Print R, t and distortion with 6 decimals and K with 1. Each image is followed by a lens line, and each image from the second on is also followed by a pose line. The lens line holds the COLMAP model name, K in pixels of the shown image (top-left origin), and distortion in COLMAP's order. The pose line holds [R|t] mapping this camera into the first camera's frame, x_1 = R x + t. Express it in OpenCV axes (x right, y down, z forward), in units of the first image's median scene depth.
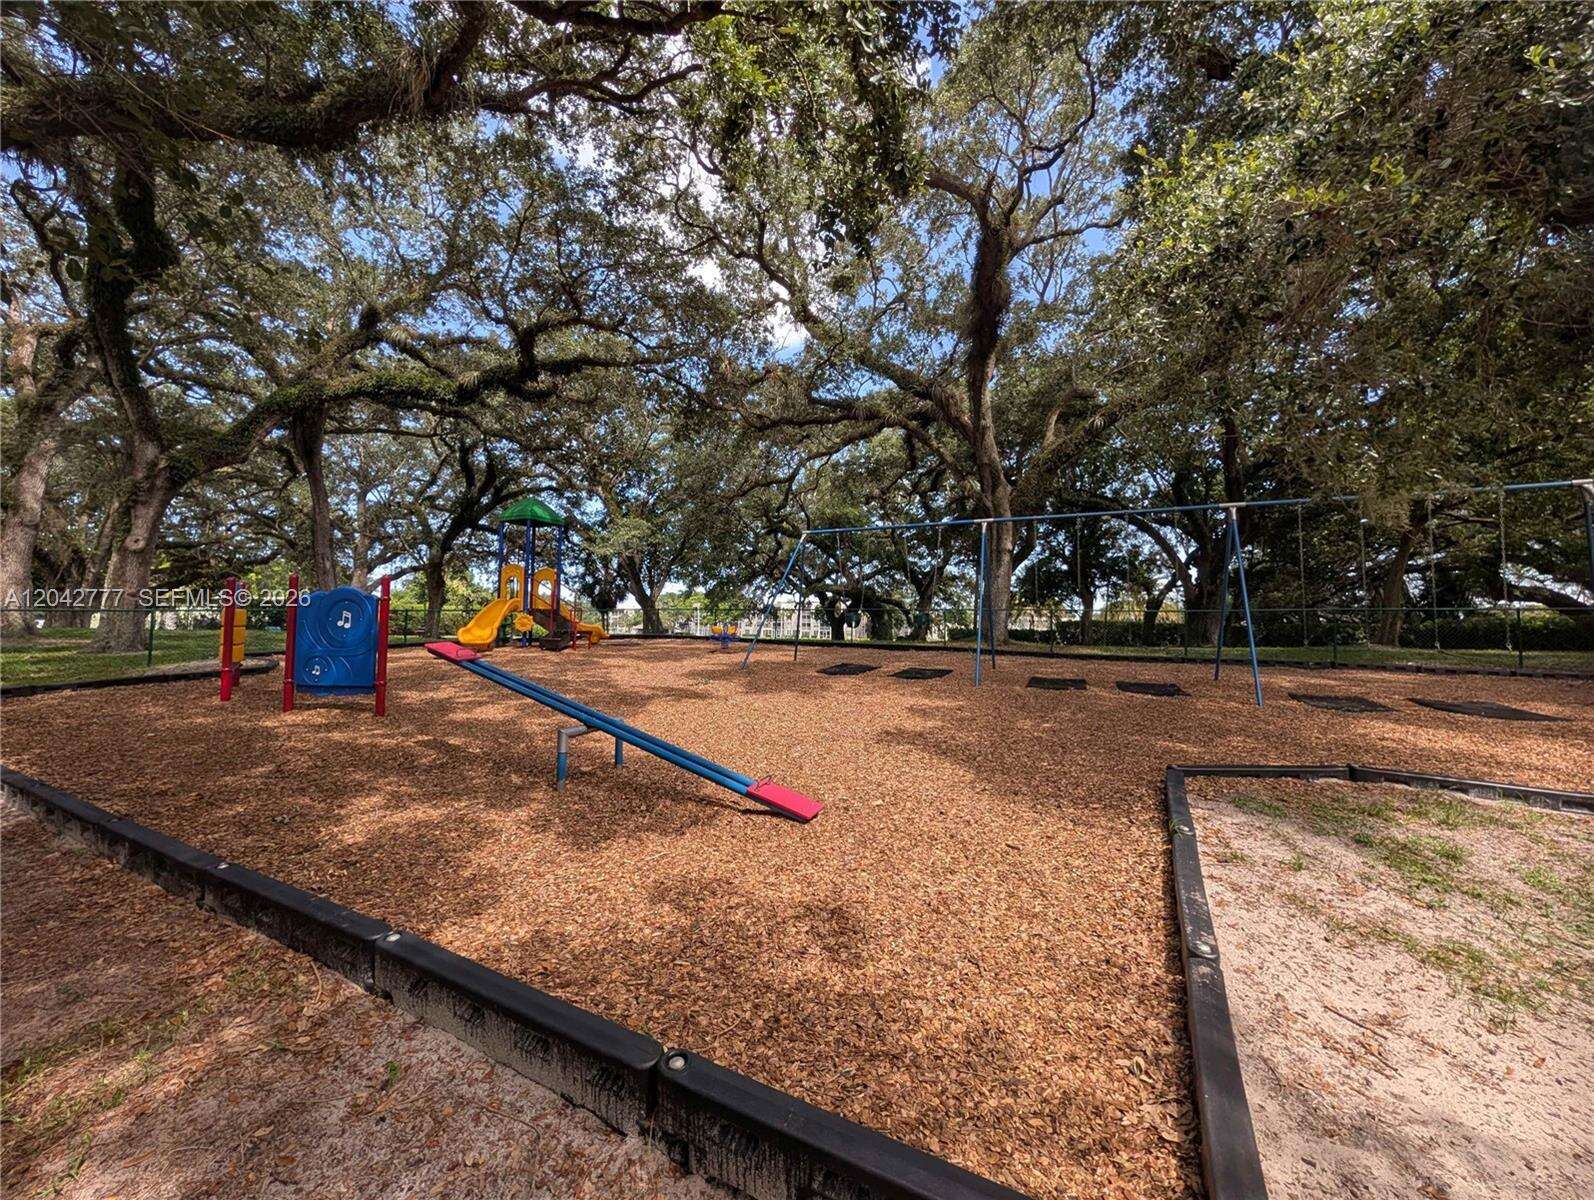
lens RADIAL K [[612.2, 0, 792.0], [0, 612.2, 619.8], [0, 0, 1]] dist [0.009021, -0.000093]
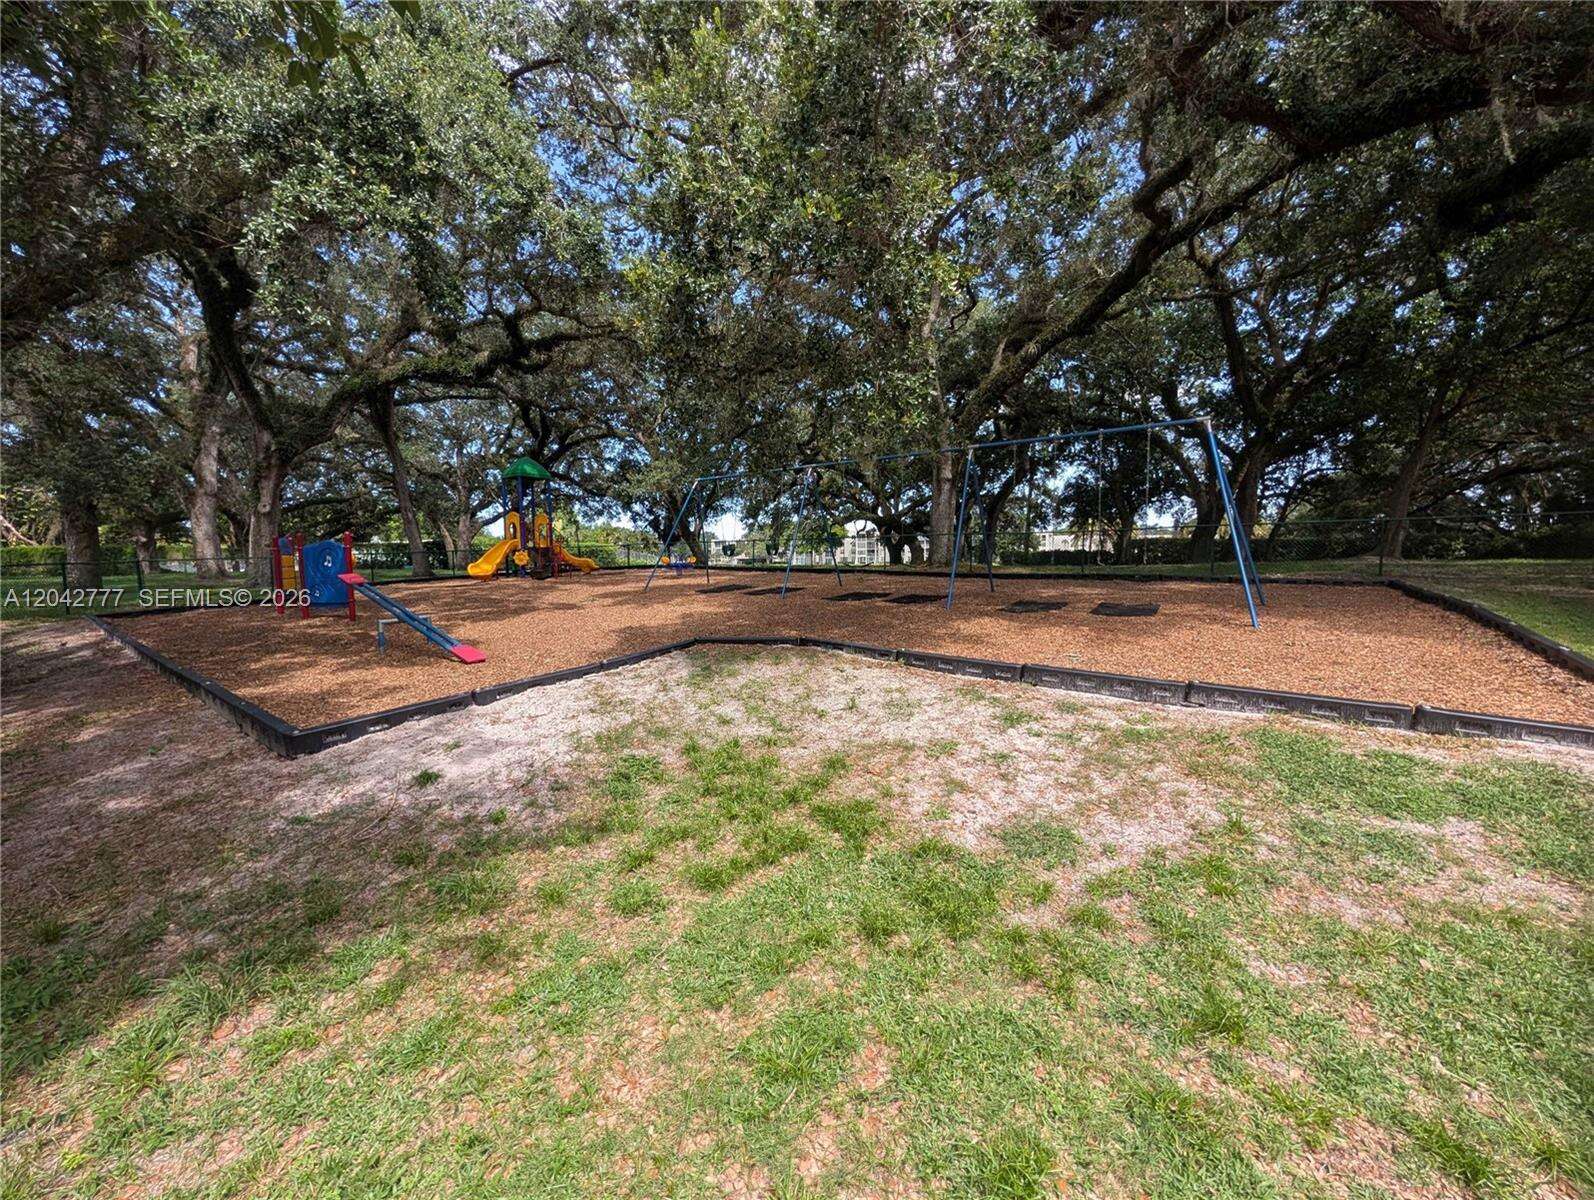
lens RADIAL K [[612.2, 0, 792.0], [0, 612.2, 619.8], [0, 0, 1]] dist [0.009021, -0.000093]
pose [[0.984745, -0.009043, -0.173770, 0.256050], [0.029189, 0.993083, 0.113729, 0.001454], [0.171540, -0.117066, 0.978197, -0.130174]]
